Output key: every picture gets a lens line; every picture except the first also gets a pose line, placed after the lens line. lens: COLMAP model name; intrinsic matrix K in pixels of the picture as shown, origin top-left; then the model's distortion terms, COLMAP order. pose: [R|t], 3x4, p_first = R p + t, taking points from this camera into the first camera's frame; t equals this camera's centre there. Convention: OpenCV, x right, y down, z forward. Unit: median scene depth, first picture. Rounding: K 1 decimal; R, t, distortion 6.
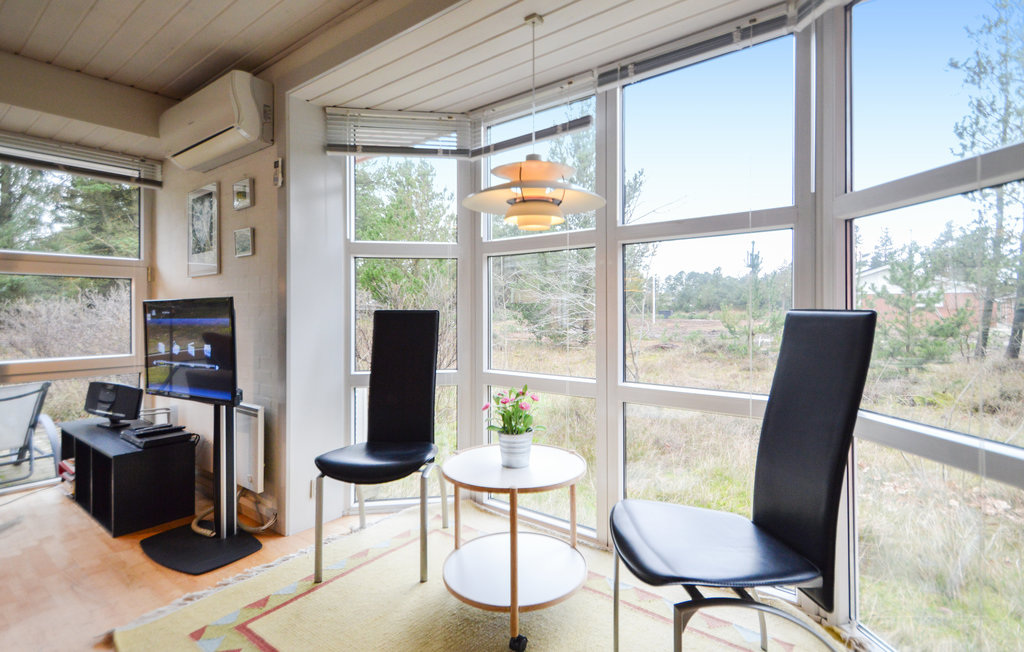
lens RADIAL K [[484.1, 0, 531.4], [0, 484.1, 308.2], [0, 0, 1]] dist [0.000216, 0.000002]
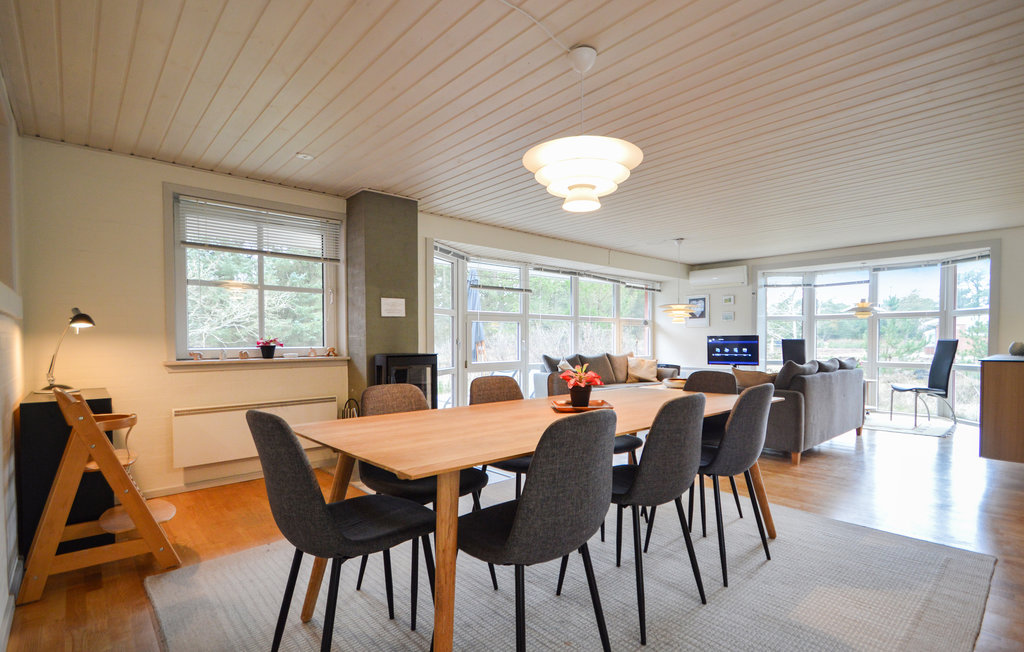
lens RADIAL K [[489.8, 0, 515.1], [0, 489.8, 344.1], [0, 0, 1]] dist [0.000501, -0.000054]
pose [[0.979798, 0.009355, -0.199772, -1.612166], [-0.007969, 0.999938, 0.007744, 0.031142], [0.199832, -0.005996, 0.979812, -2.844800]]
